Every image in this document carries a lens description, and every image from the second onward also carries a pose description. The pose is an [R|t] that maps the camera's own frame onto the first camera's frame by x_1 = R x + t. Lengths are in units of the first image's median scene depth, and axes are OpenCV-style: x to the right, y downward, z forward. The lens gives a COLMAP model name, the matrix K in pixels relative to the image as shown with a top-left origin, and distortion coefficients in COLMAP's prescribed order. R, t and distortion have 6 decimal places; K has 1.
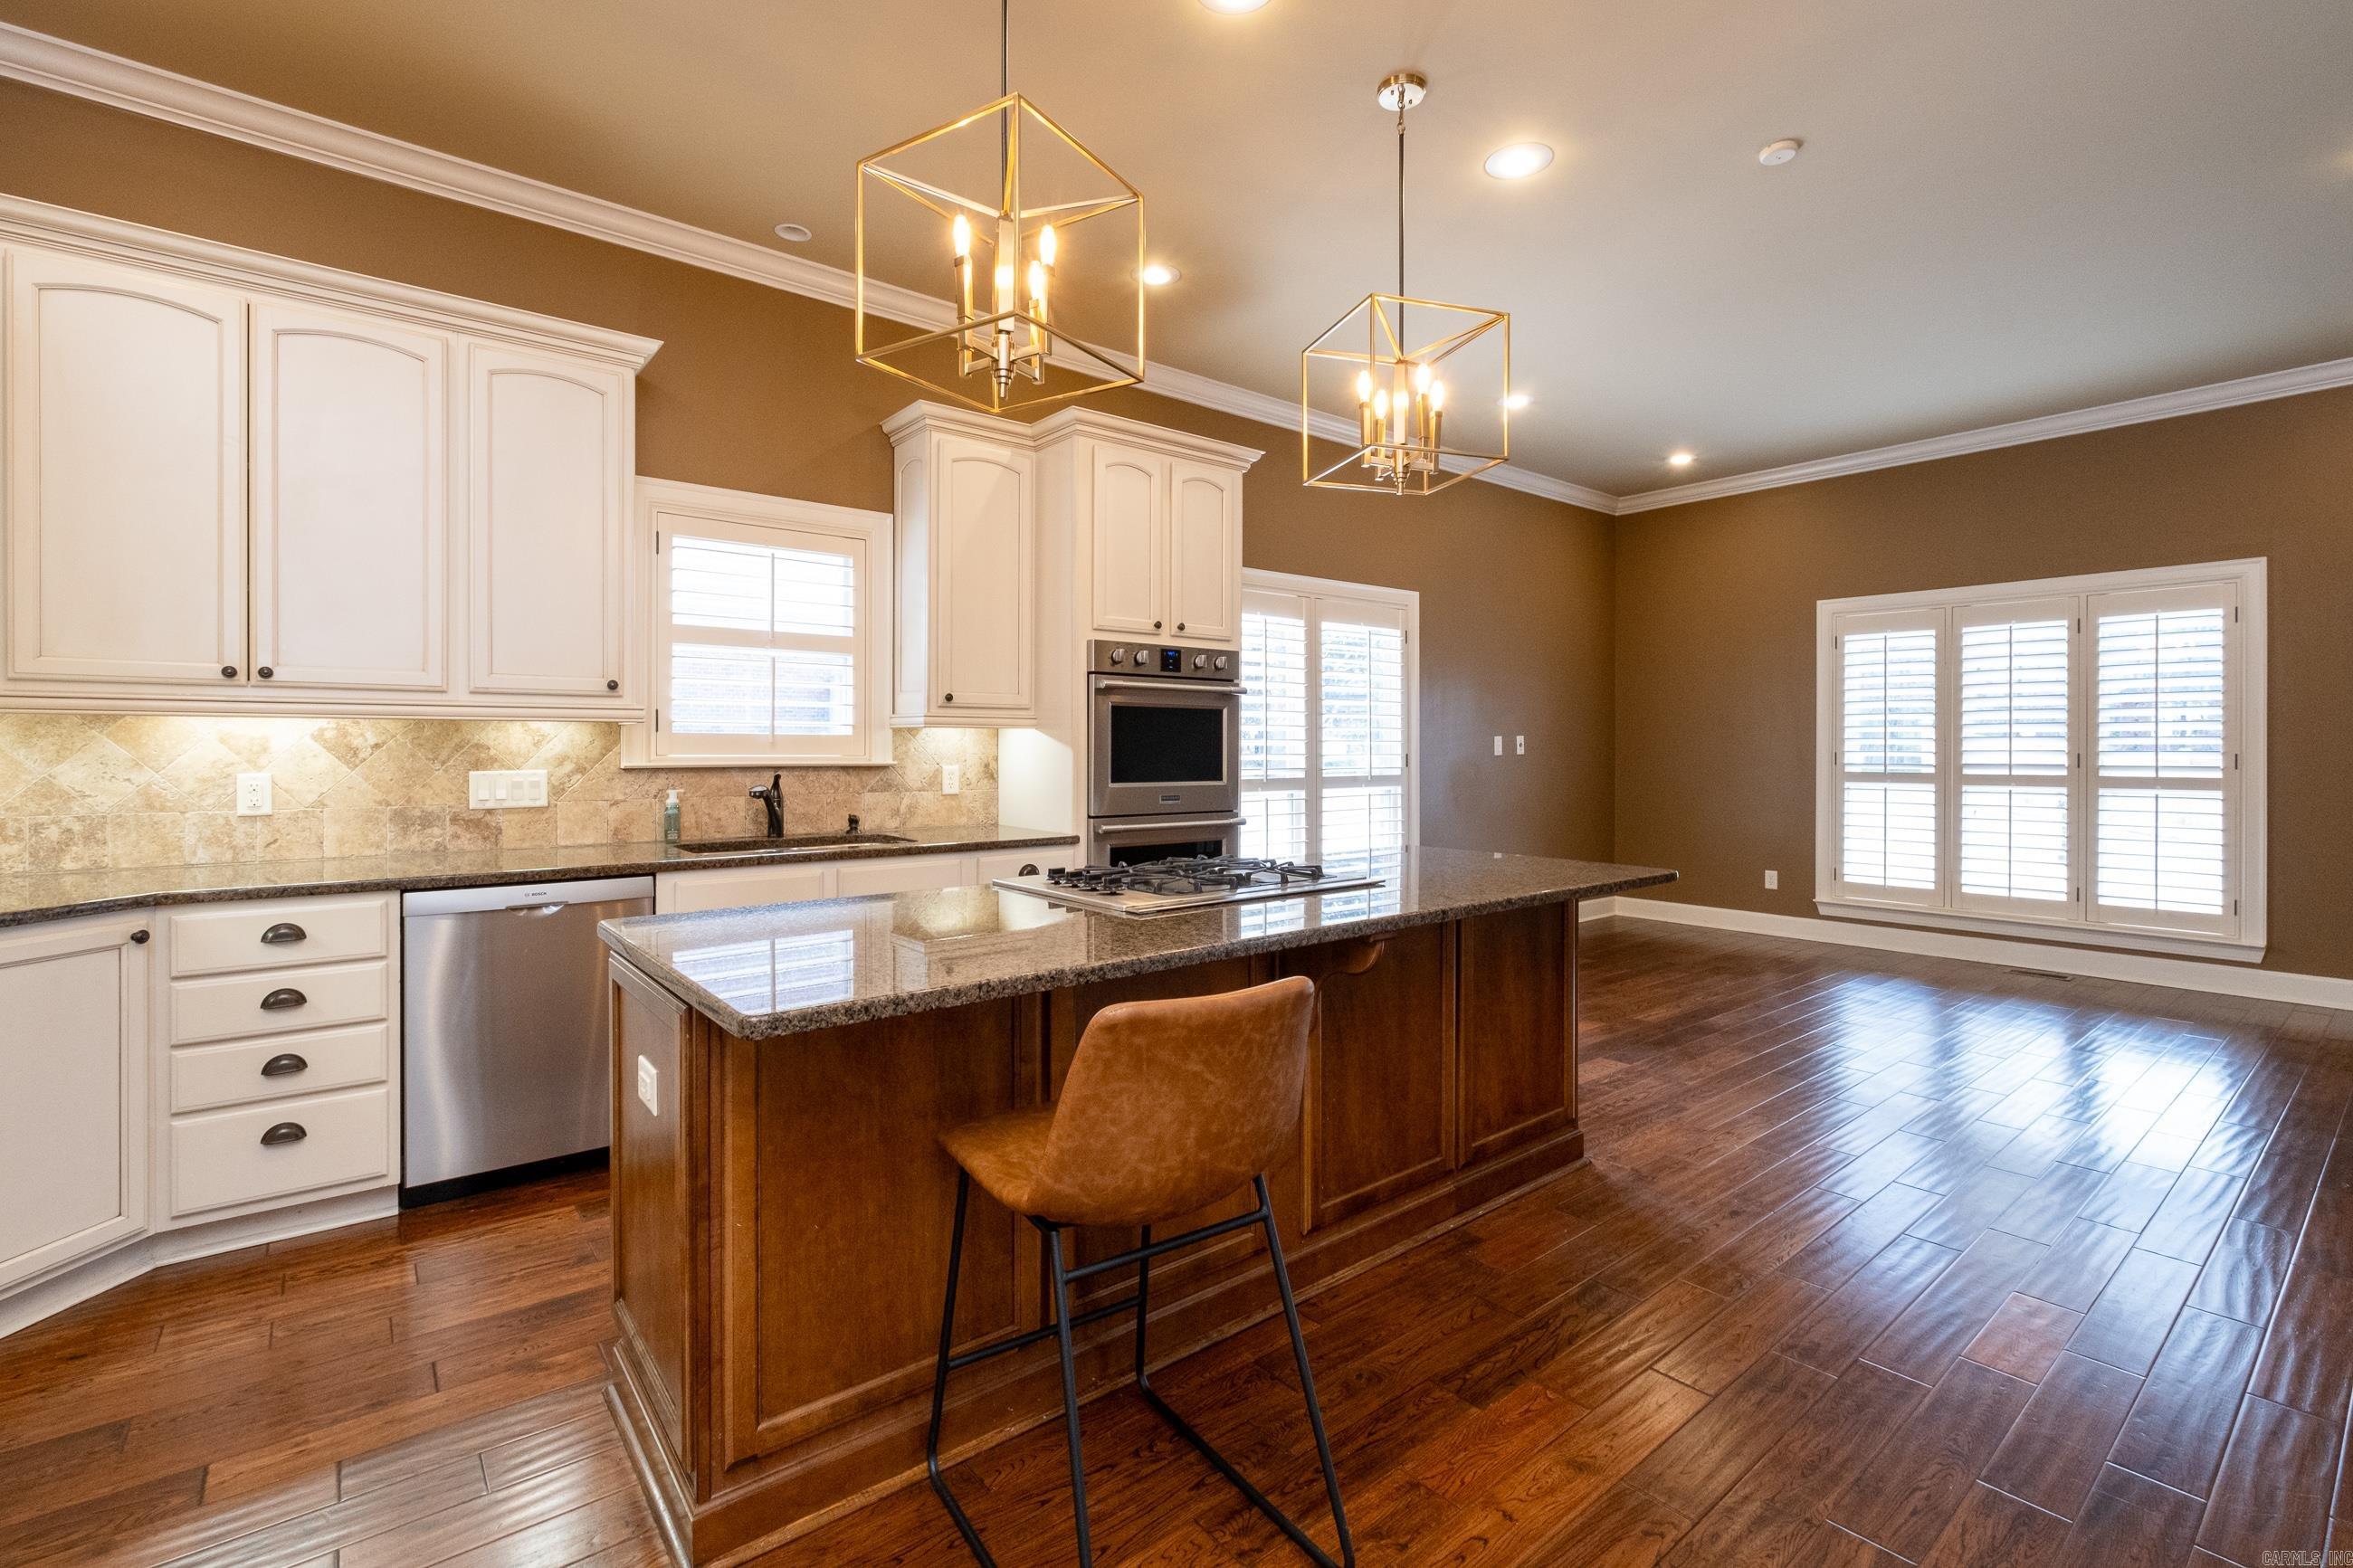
lens RADIAL K [[1041.3, 0, 1168.1], [0, 1041.3, 748.2], [0, 0, 1]] dist [-0.004427, -0.000543]
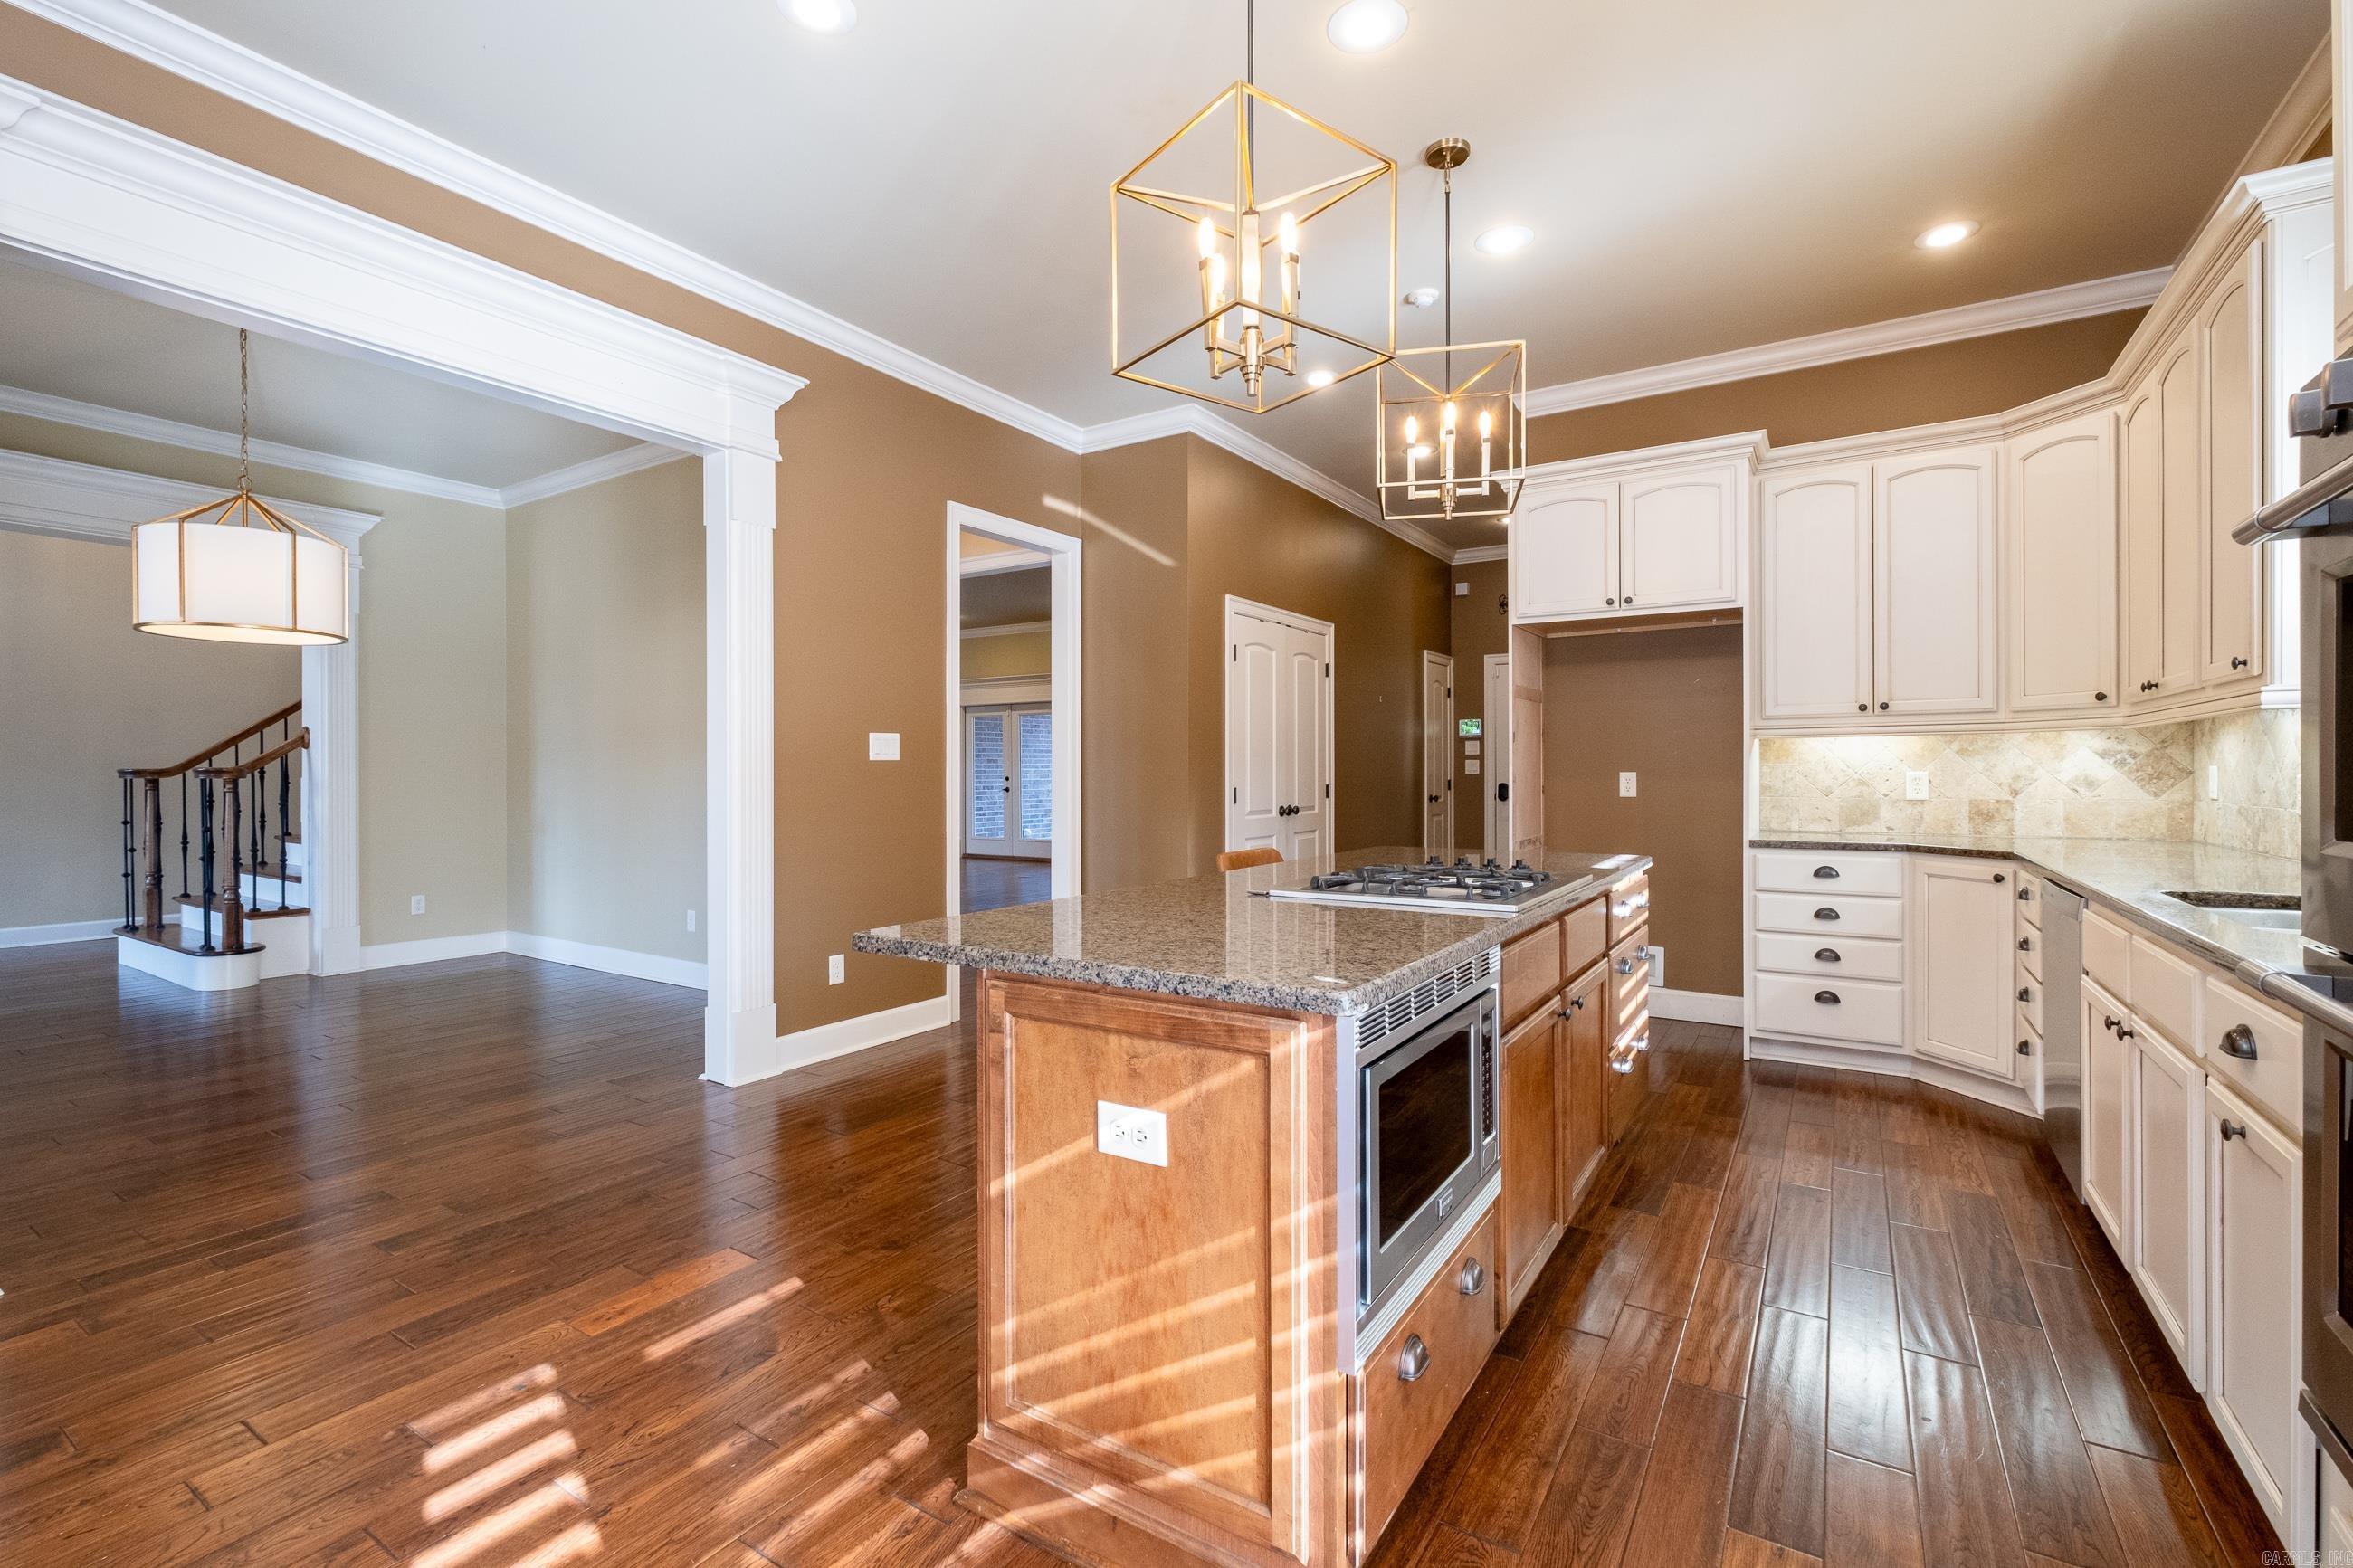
lens RADIAL K [[1041.3, 0, 1171.6], [0, 1041.3, 776.0], [0, 0, 1]] dist [-0.004427, -0.000543]
pose [[-0.950251, 0.003677, -0.311463, 0.430434], [0.001976, 0.999981, 0.005774, 0.015585], [0.311478, 0.004872, -0.950241, 1.427756]]
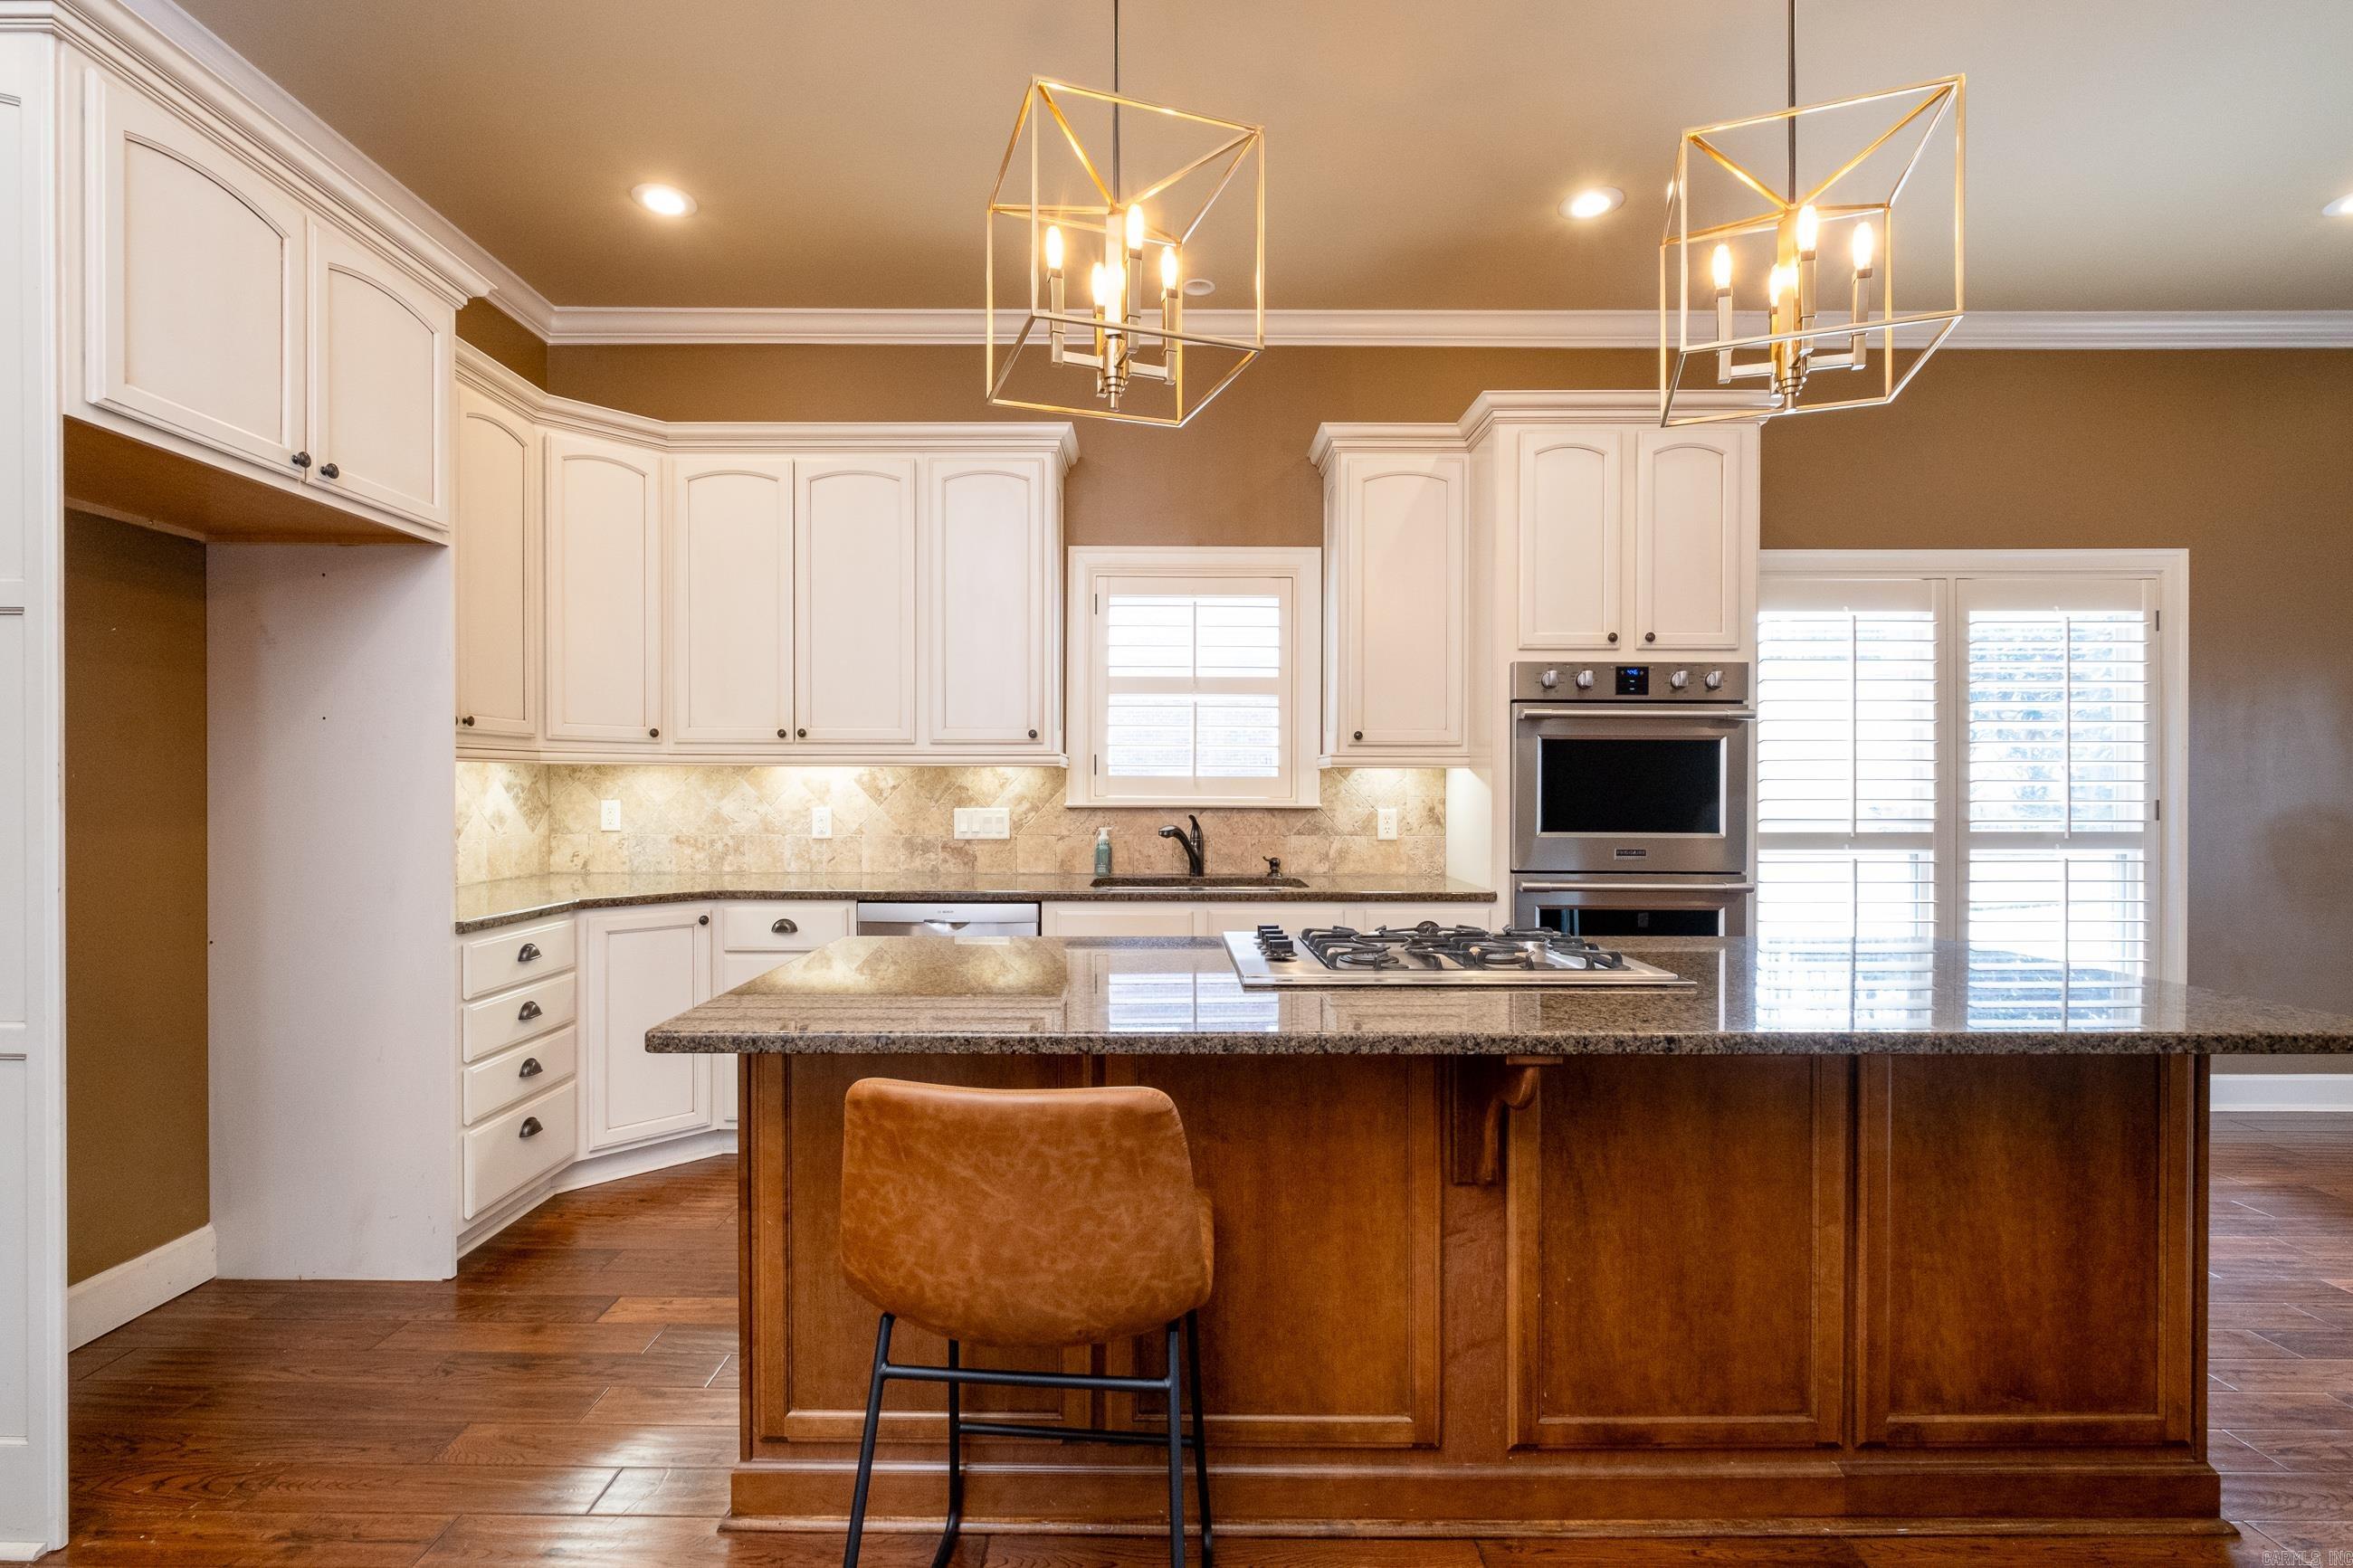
lens RADIAL K [[1041.3, 0, 1157.2], [0, 1041.3, 796.1], [0, 0, 1]] dist [-0.004427, -0.000543]
pose [[0.777746, 0.004463, -0.628563, 0.279202], [-0.001831, 0.999987, 0.004834, 0.001443], [0.628576, -0.002609, 0.777744, 0.190684]]
